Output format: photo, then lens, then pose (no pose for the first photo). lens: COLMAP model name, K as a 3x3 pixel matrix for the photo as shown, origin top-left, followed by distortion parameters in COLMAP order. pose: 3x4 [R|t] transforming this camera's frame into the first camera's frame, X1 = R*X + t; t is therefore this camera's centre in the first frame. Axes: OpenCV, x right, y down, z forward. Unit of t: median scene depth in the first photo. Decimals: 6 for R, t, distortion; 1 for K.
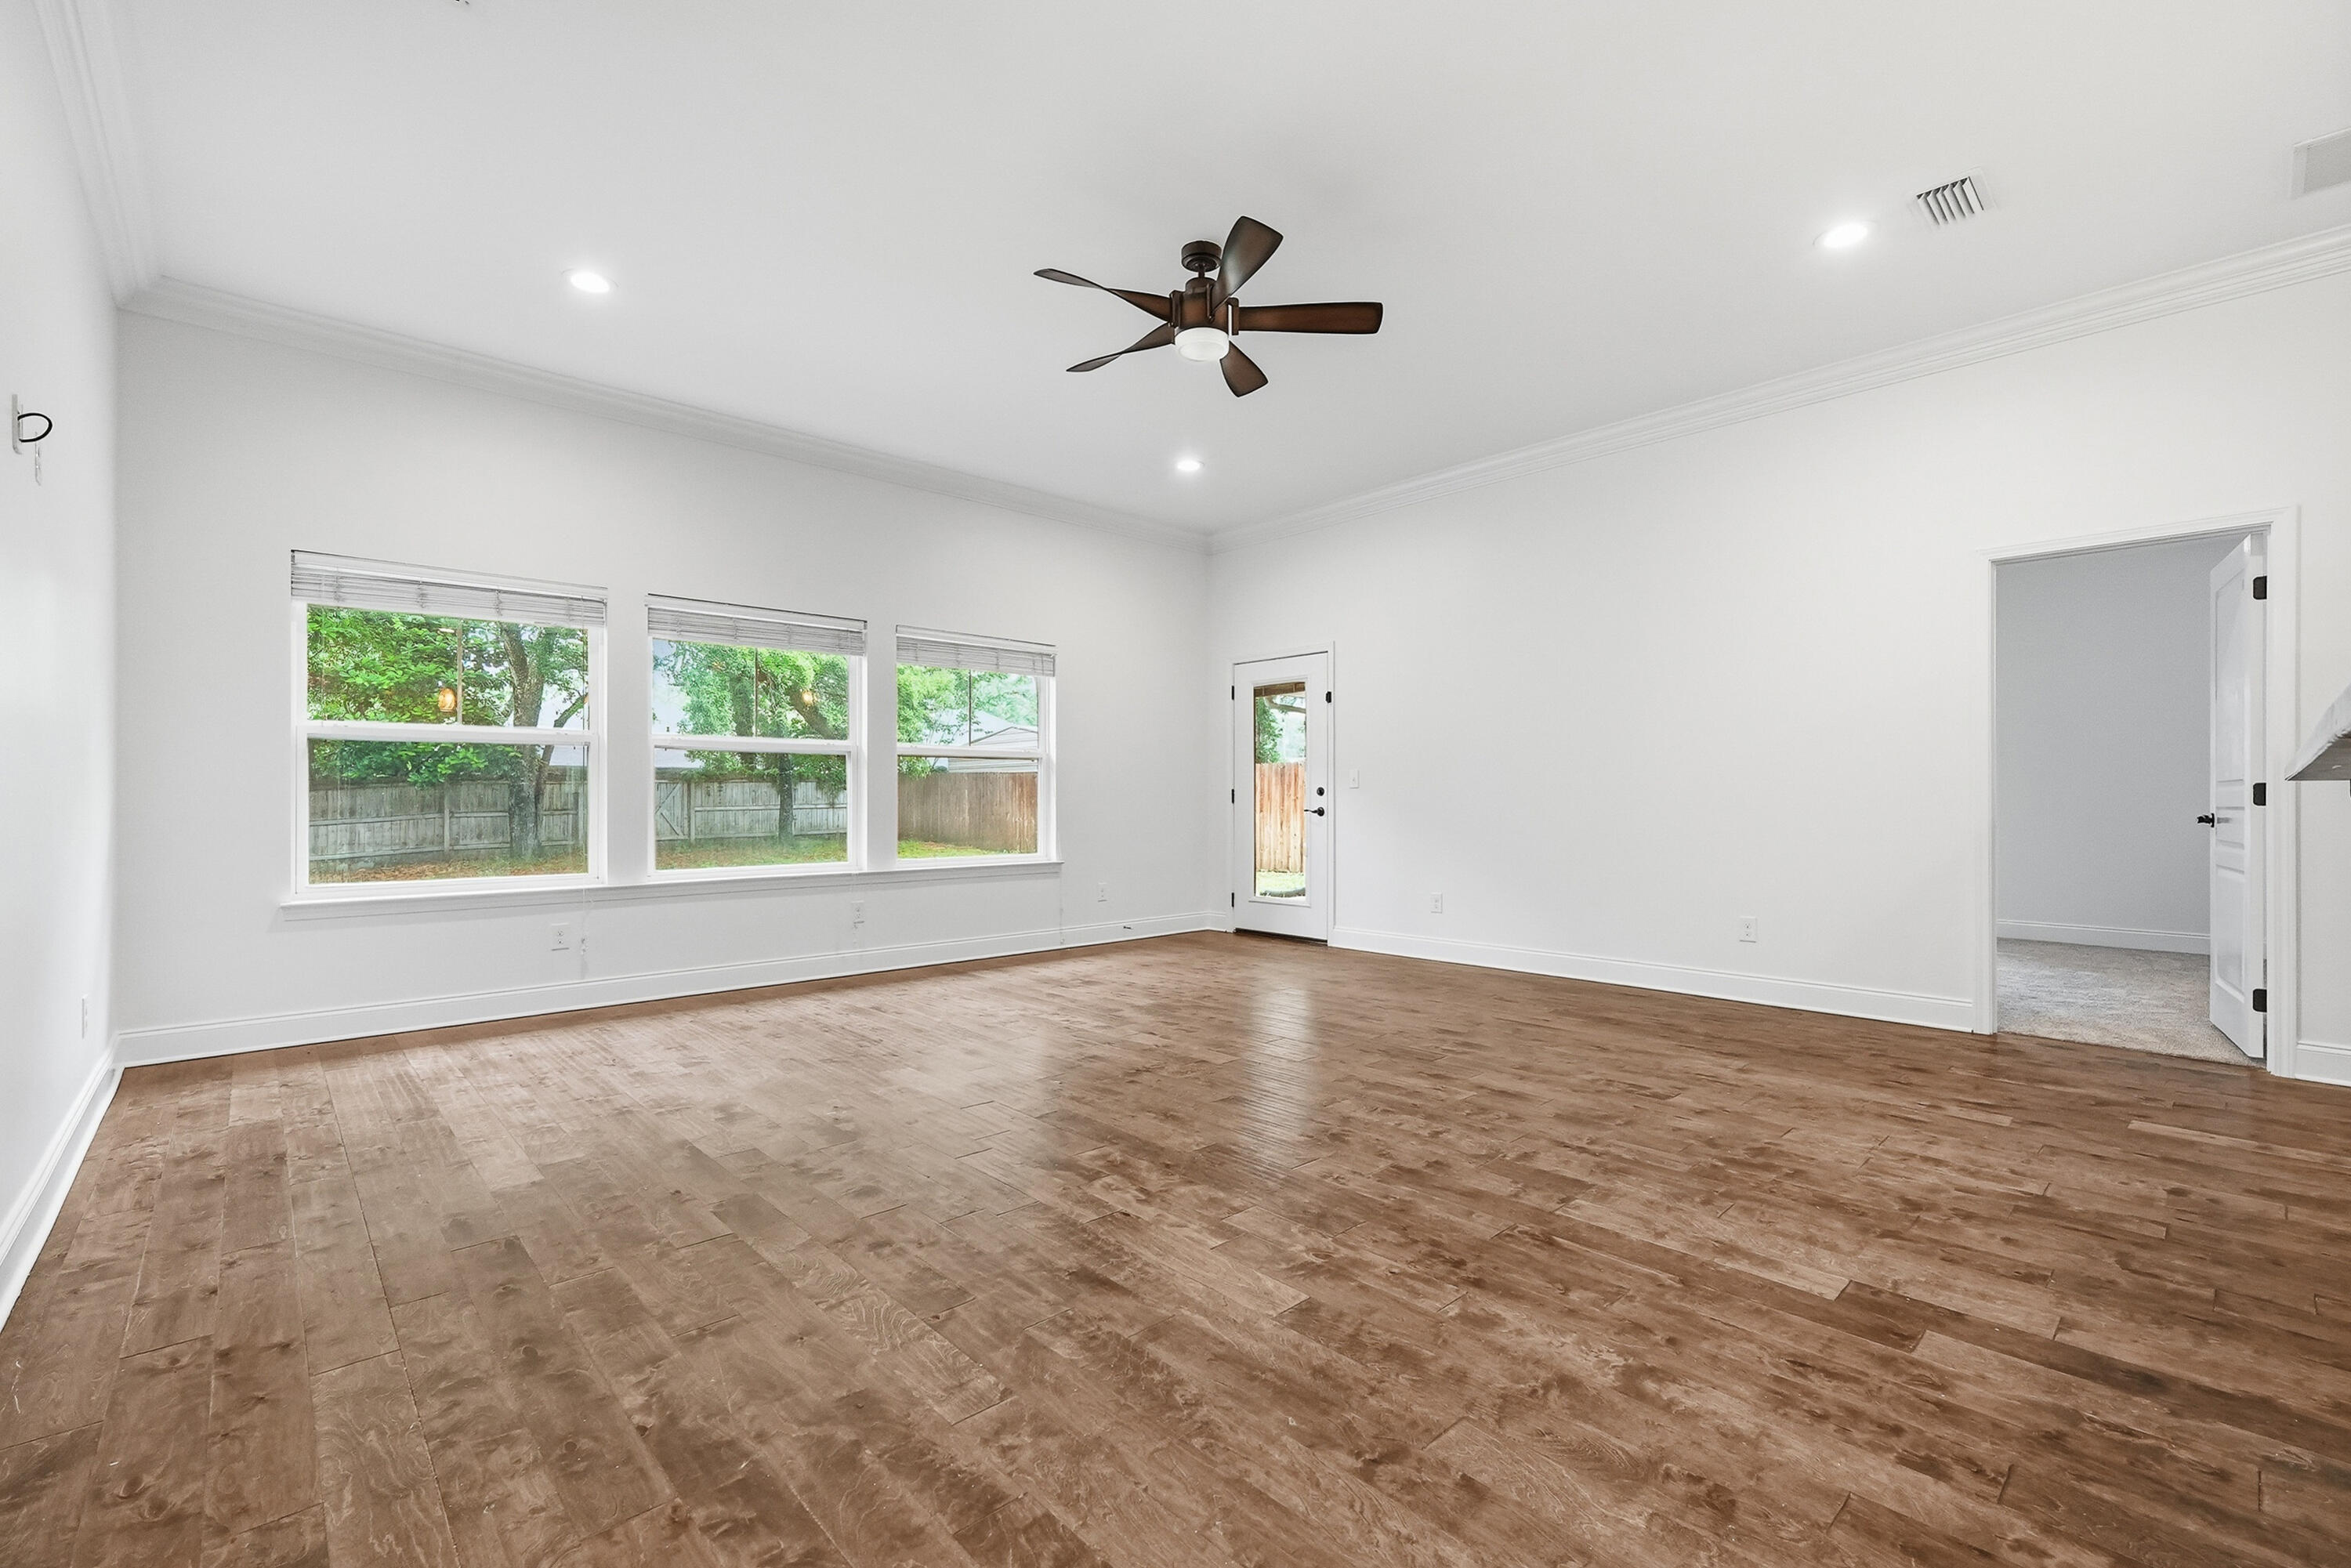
lens RADIAL K [[1010.7, 0, 1170.3], [0, 1010.7, 795.1], [0, 0, 1]] dist [-0.008326, -0.000567]
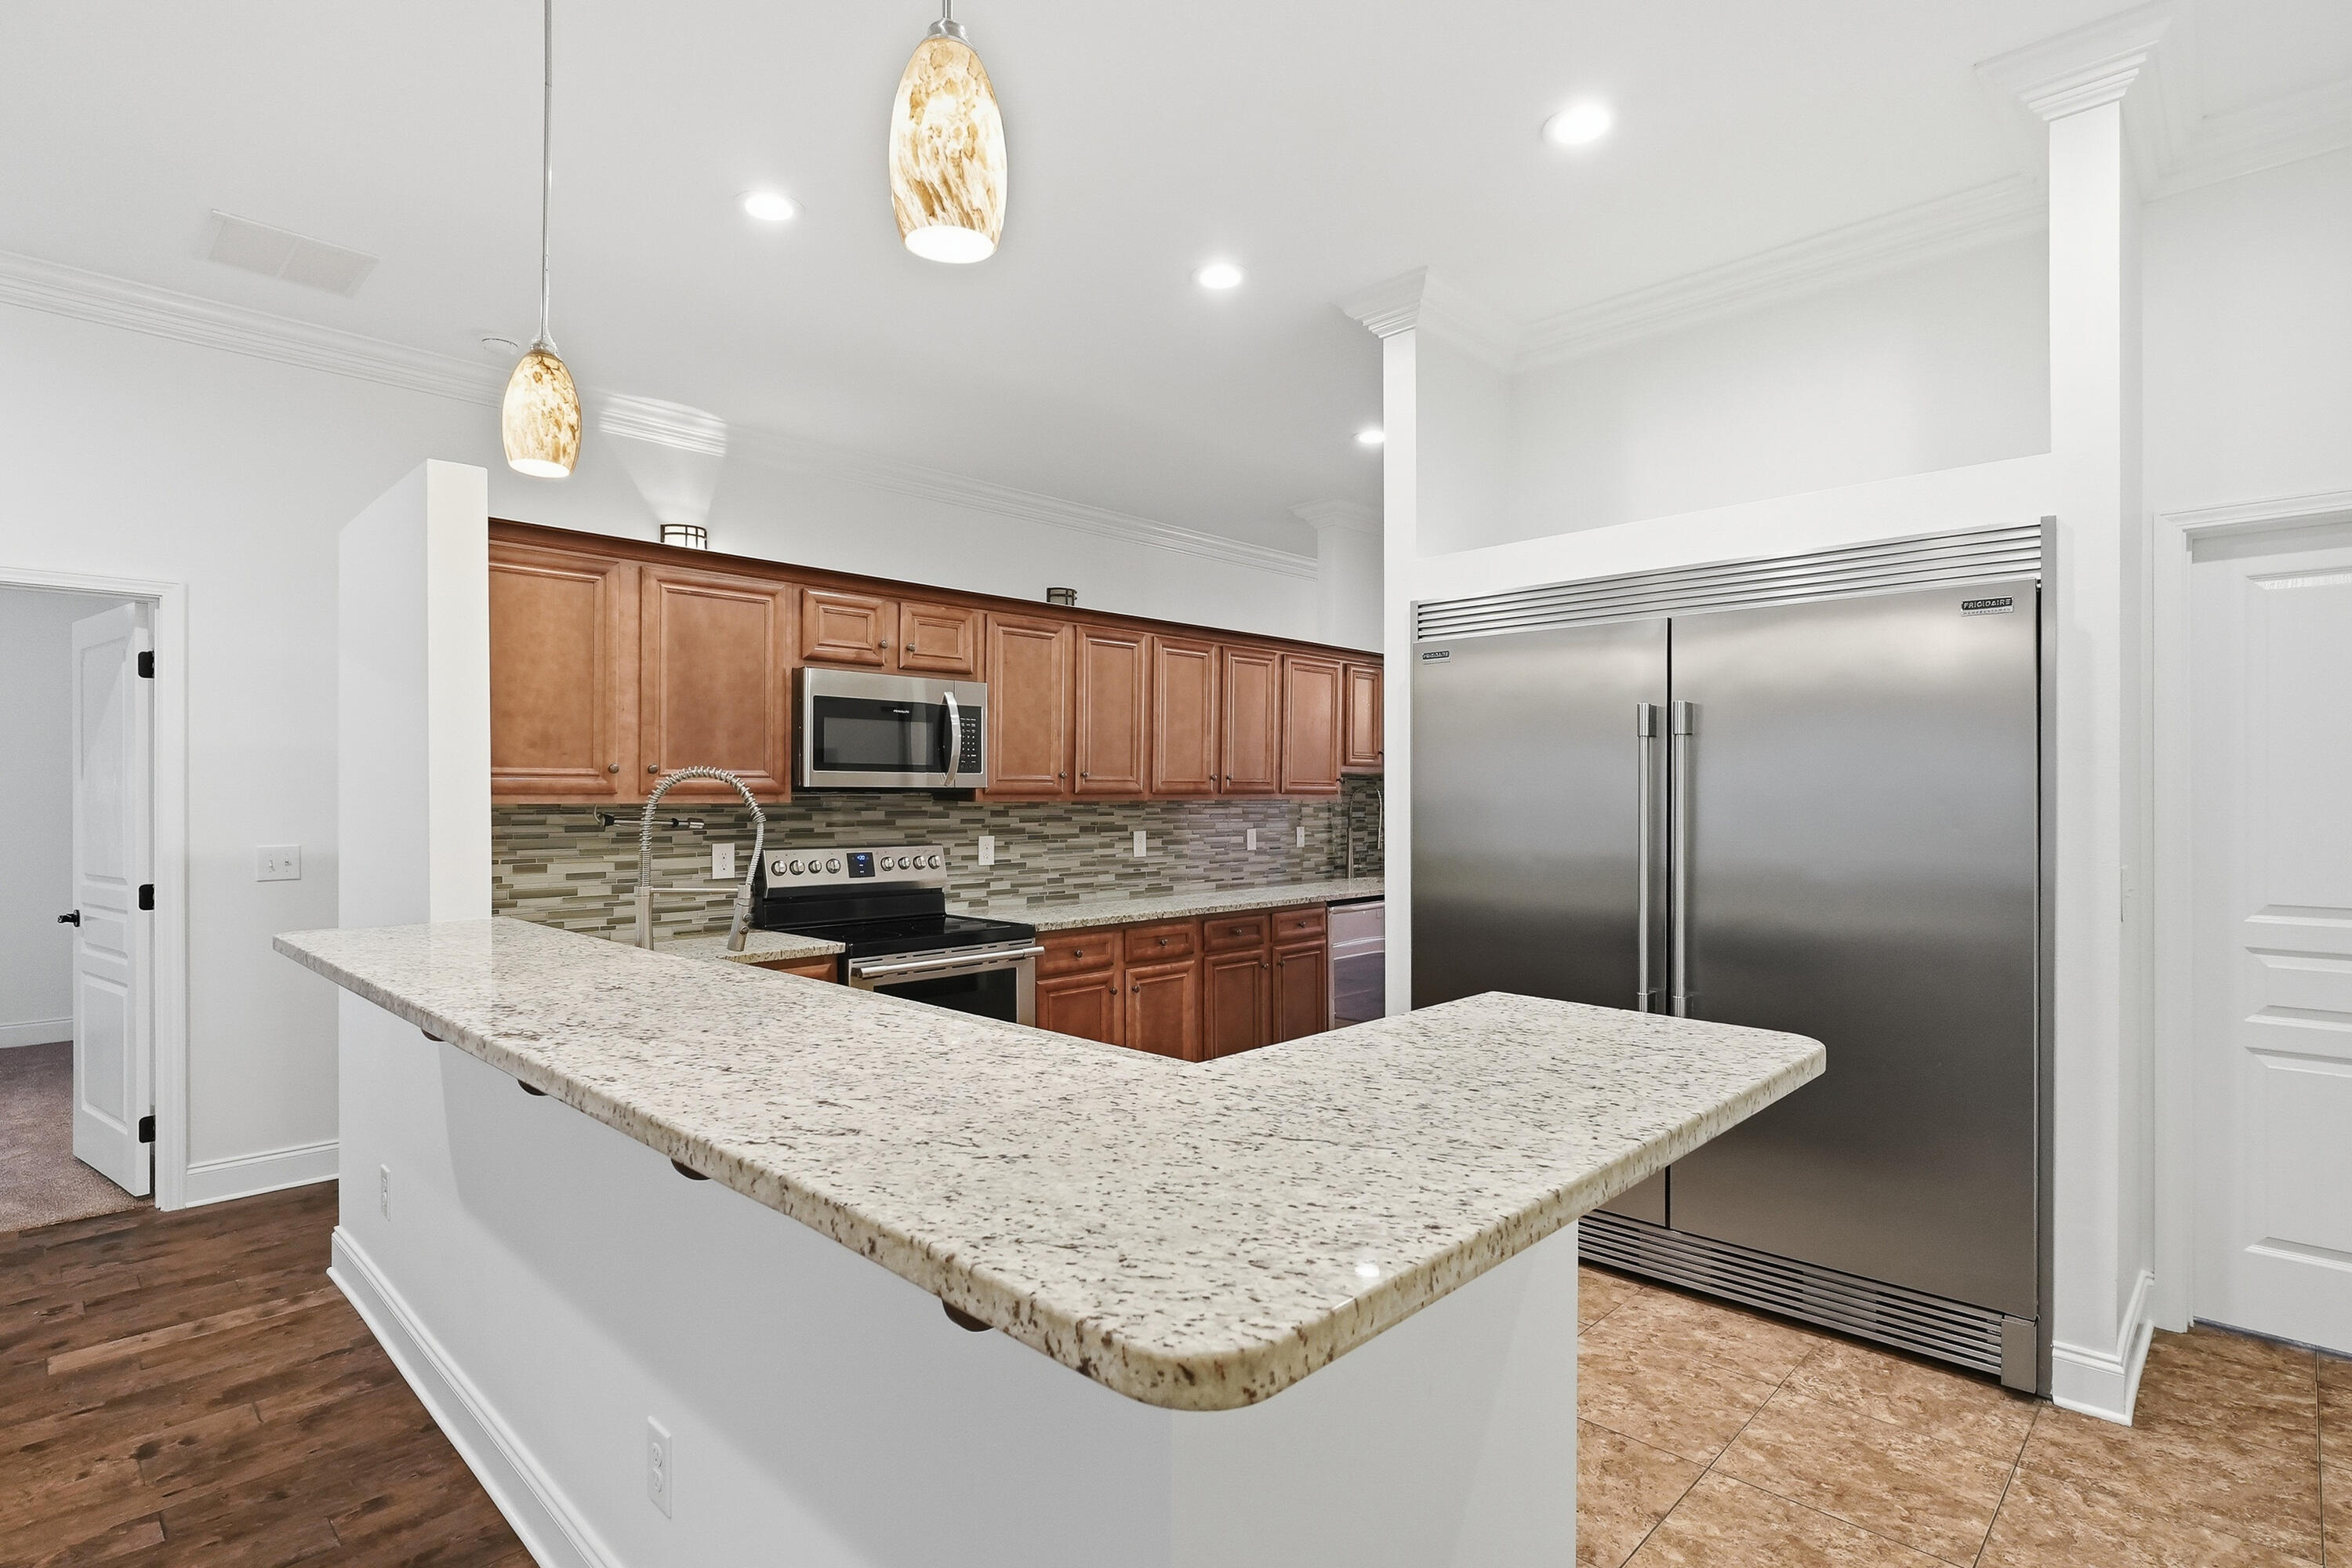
lens RADIAL K [[1158.8, 0, 1185.9], [0, 1158.8, 779.7], [0, 0, 1]] dist [-0.018585, 0.002880]
pose [[-0.063260, 0.010136, 0.997946, 0.024146], [0.005254, 0.999938, -0.009823, -0.140543], [-0.997983, 0.004622, -0.063309, 0.217723]]
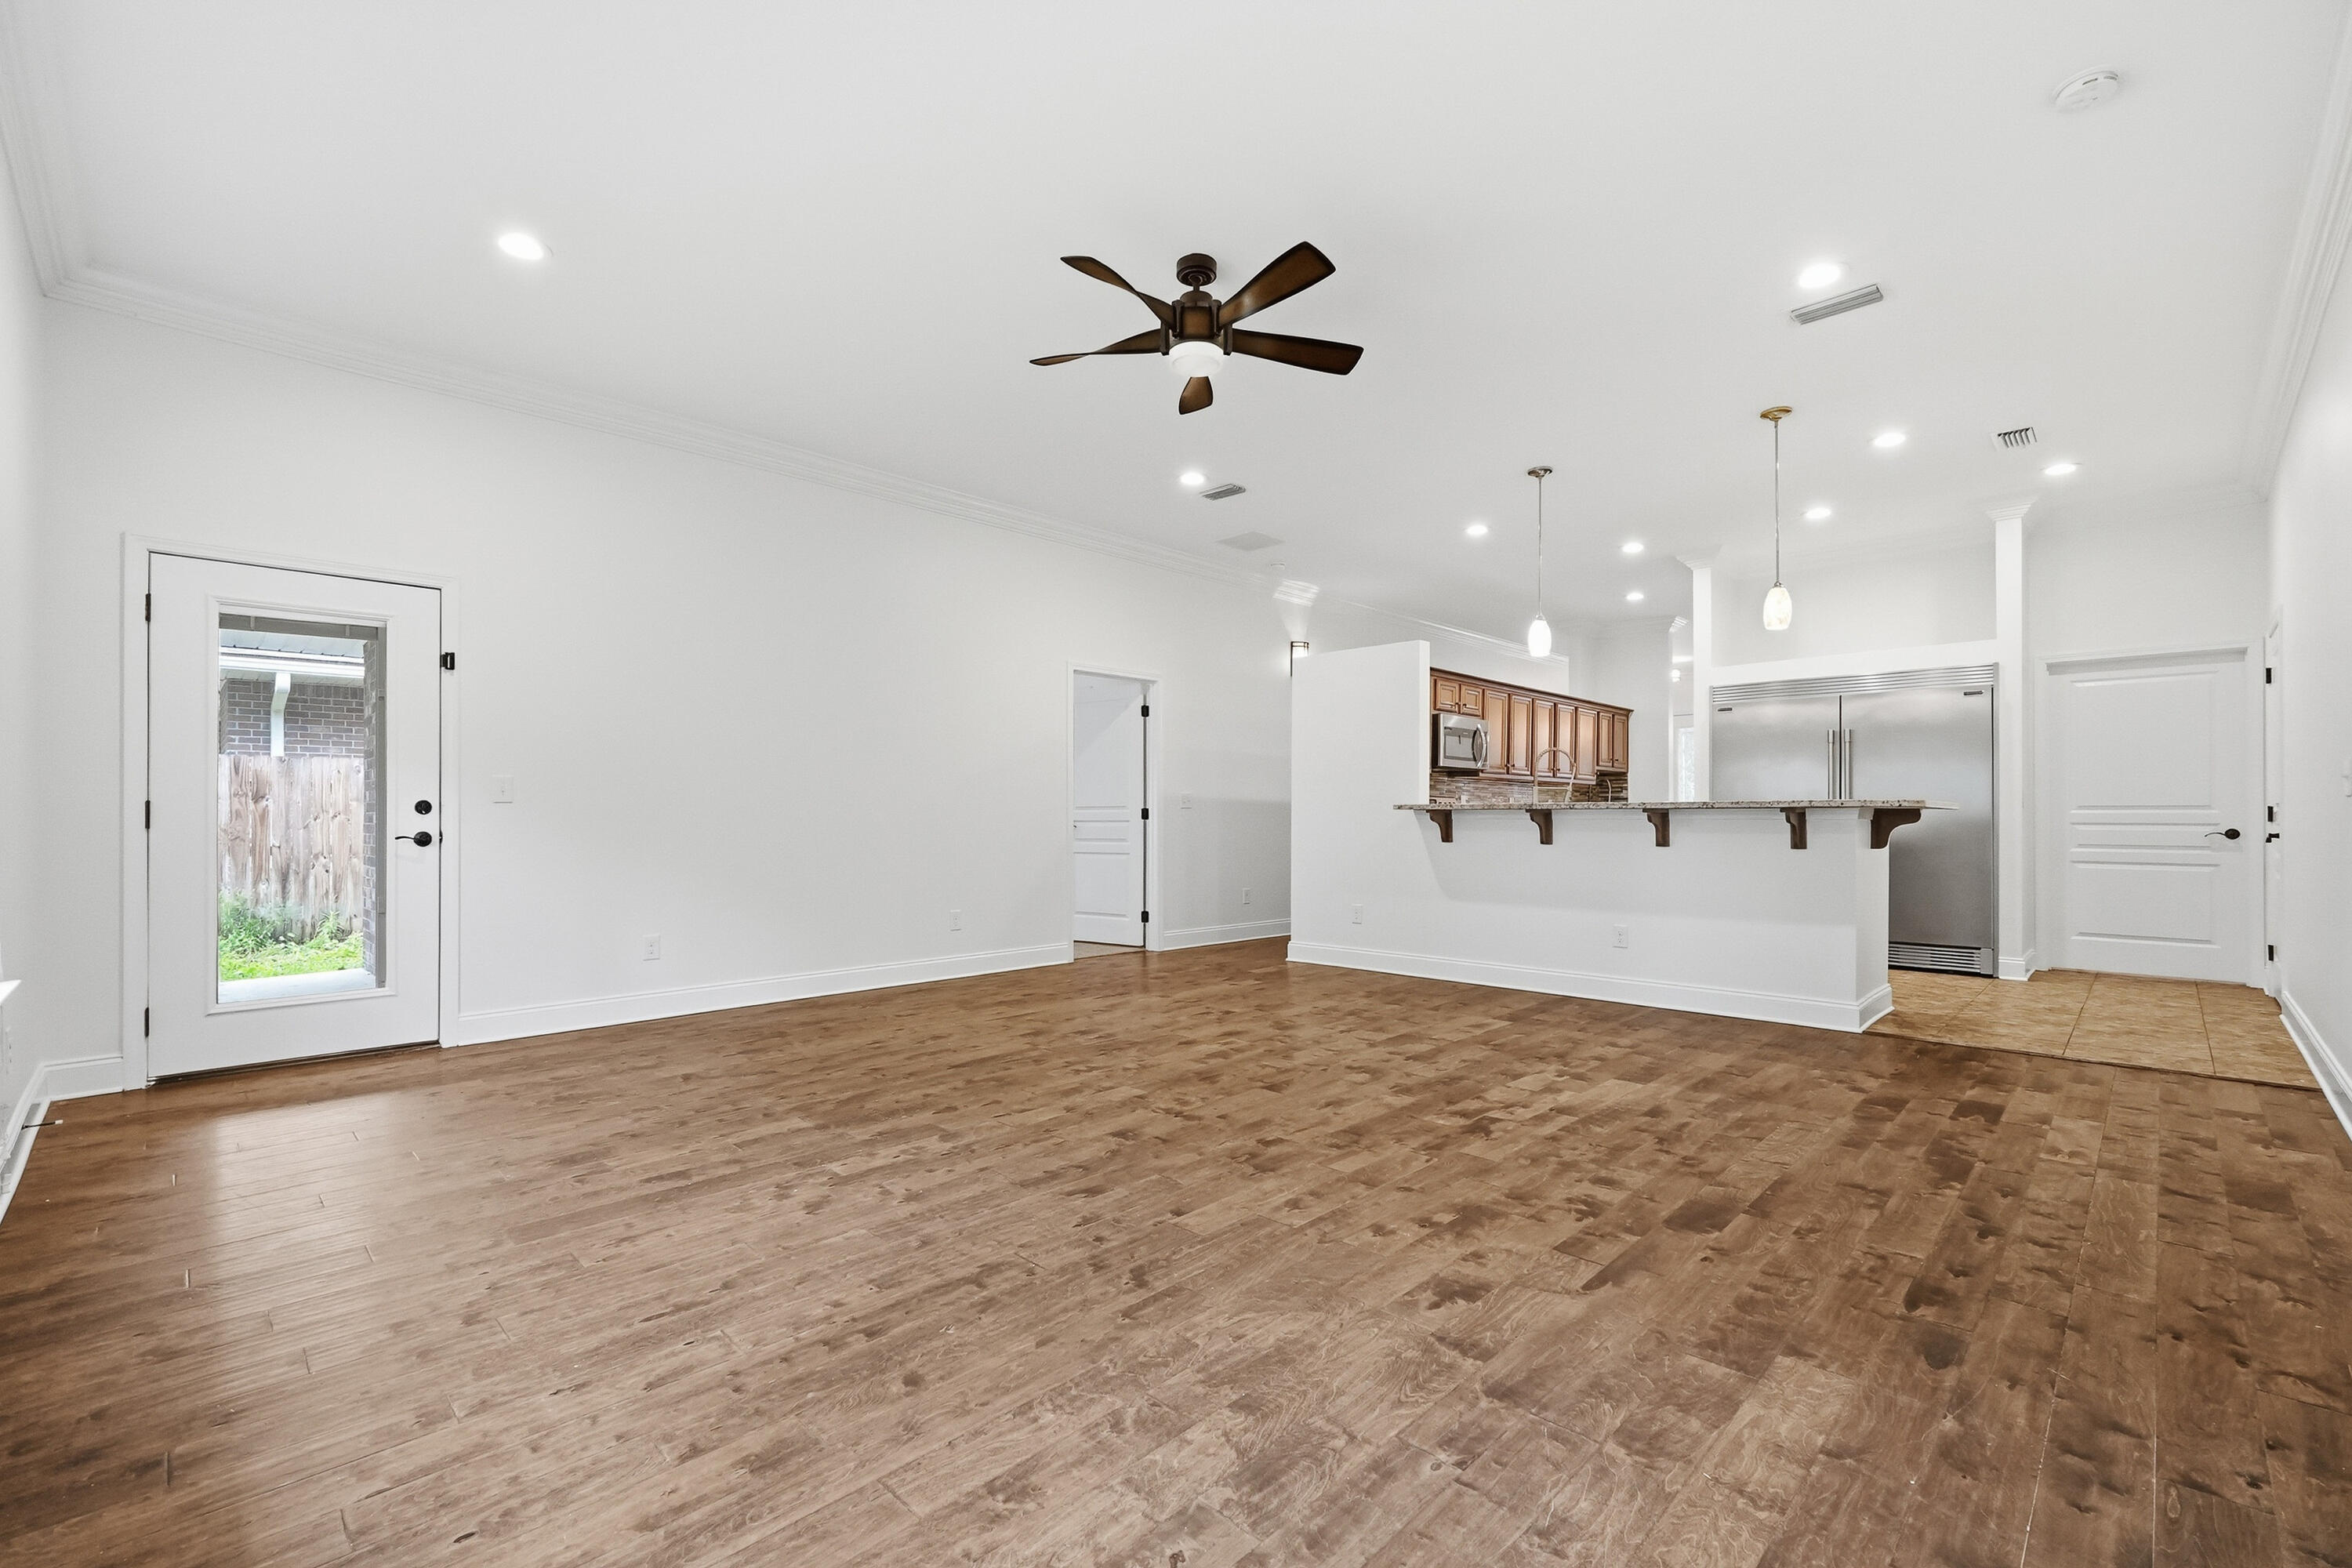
lens RADIAL K [[1011.1, 0, 1177.8], [0, 1011.1, 800.1], [0, 0, 1]] dist [-0.008326, -0.000567]
pose [[-0.051594, 0.019785, 0.998472, -1.352794], [-0.000560, 0.999803, -0.019841, 0.011270], [-0.998668, -0.001583, -0.051572, 1.507769]]
